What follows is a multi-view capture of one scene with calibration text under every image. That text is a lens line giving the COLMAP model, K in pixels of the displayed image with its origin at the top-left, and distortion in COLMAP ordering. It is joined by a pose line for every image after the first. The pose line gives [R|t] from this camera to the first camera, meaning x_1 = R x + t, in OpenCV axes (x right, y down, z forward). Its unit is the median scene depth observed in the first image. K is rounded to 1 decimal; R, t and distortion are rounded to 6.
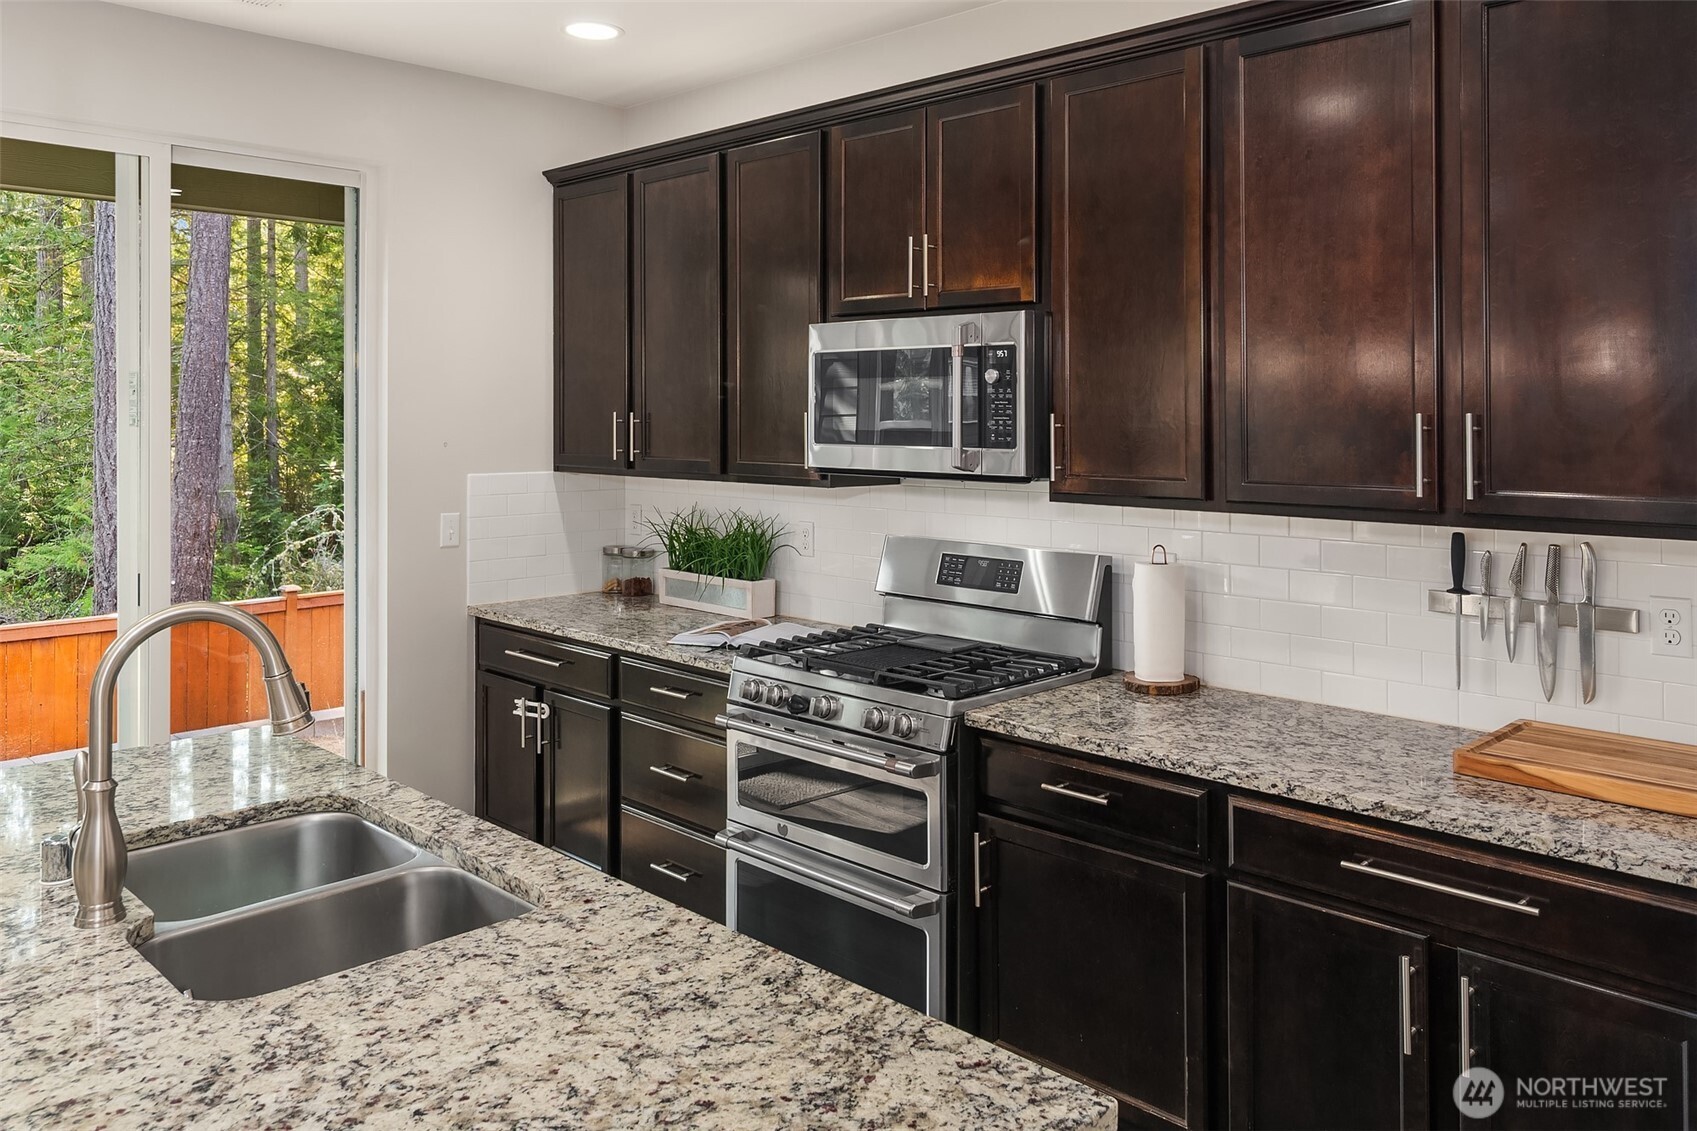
lens RADIAL K [[1283.3, 0, 800.0], [0, 1283.3, 400.3], [0, 0, 1]] dist [0.001900, -0.002531]
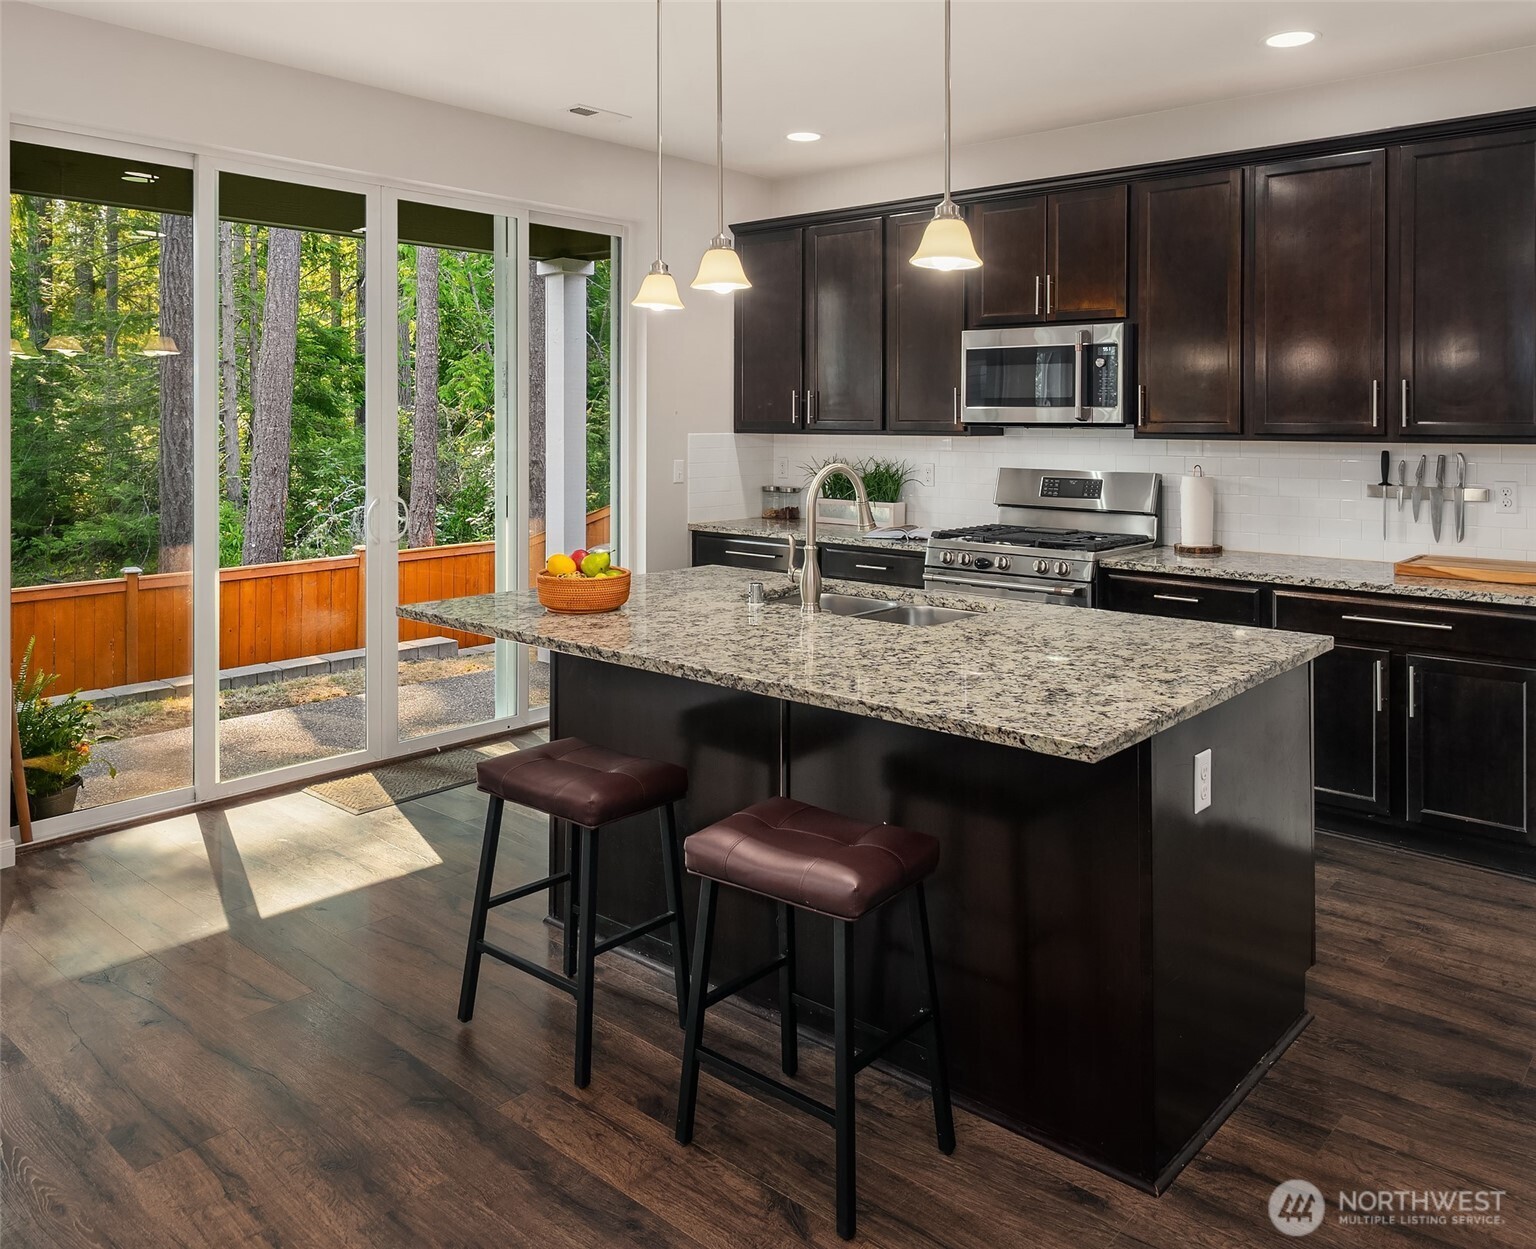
lens RADIAL K [[1173.8, 0, 730.5], [0, 1173.8, 429.1], [0, 0, 1]] dist [0.003346, 0.000915]
pose [[0.997818, -0.002230, 0.065985, -0.419410], [0.000799, 0.999764, 0.021705, 0.032869], [-0.066018, -0.021605, 0.997585, -0.468028]]
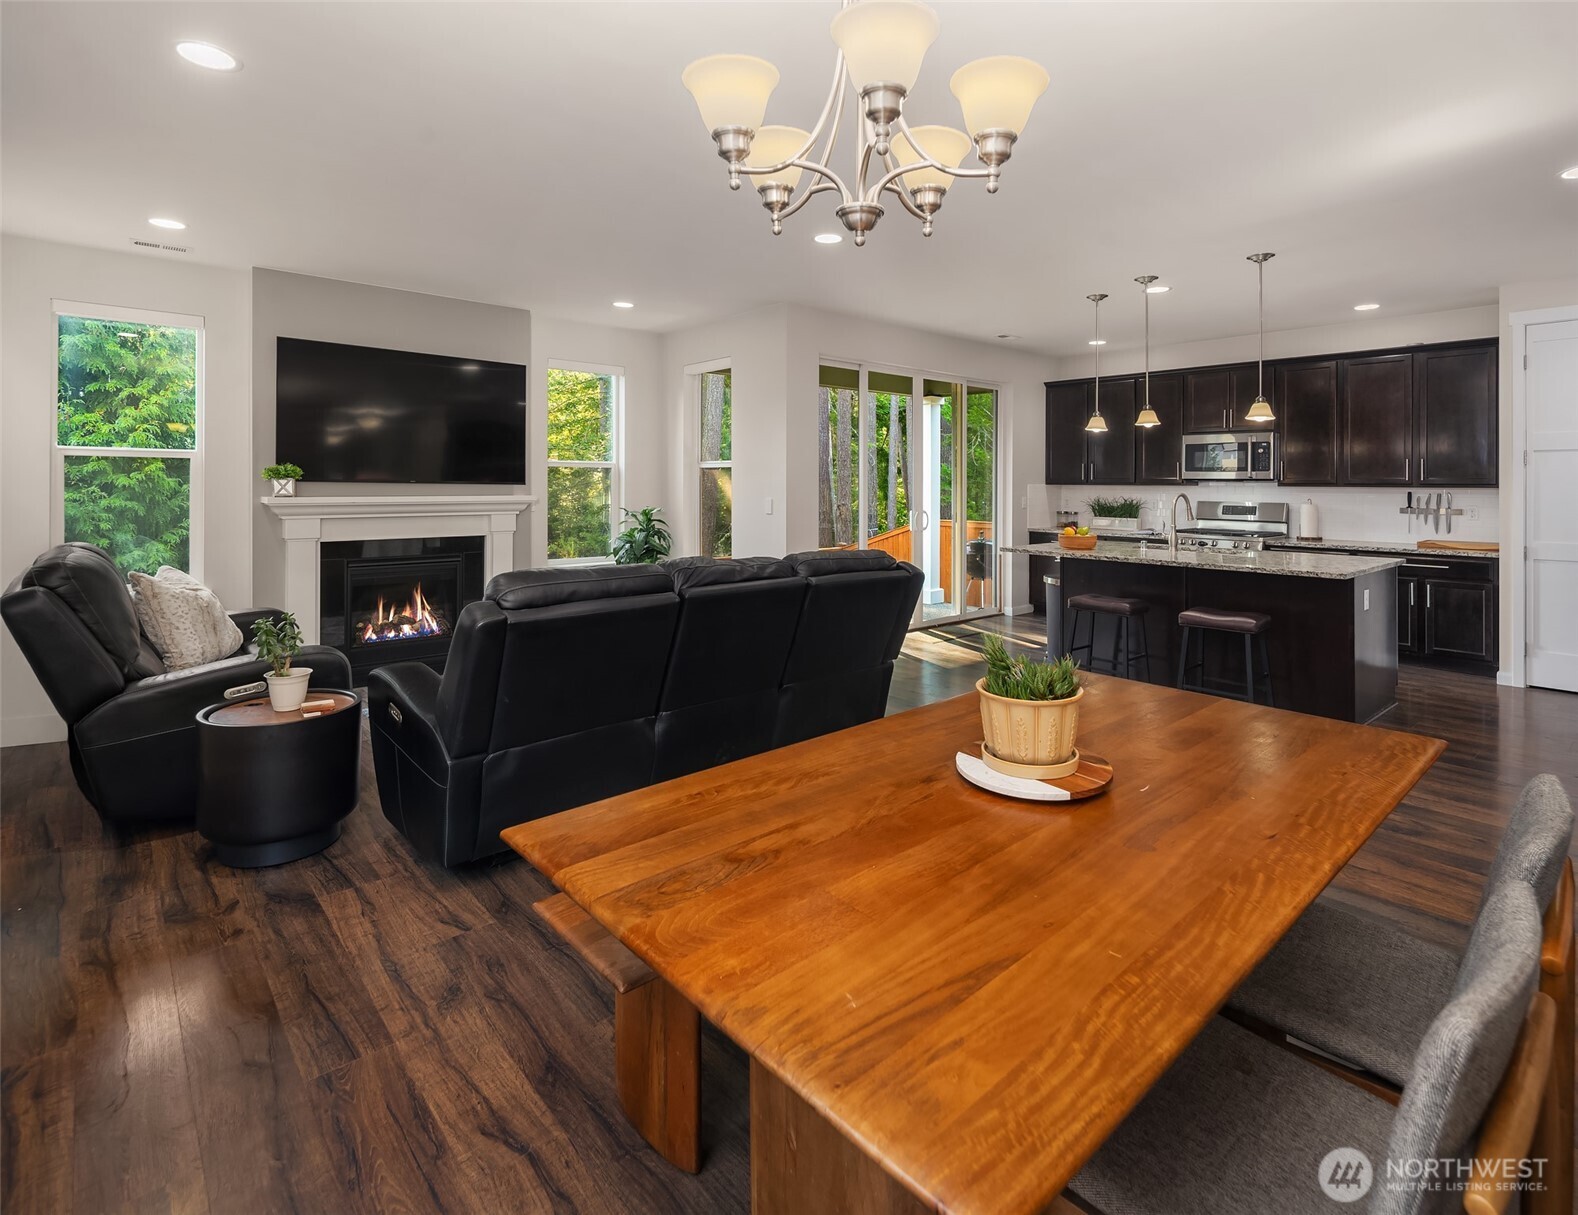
lens RADIAL K [[786.2, 0, 760.0], [0, 786.2, 482.8], [0, 0, 1]] dist [-0.005604, -0.000003]
pose [[0.997678, 0.002347, -0.068069, -1.066826], [-0.001445, 0.999911, 0.013287, 0.041968], [0.068094, -0.013158, 0.997592, -1.232385]]
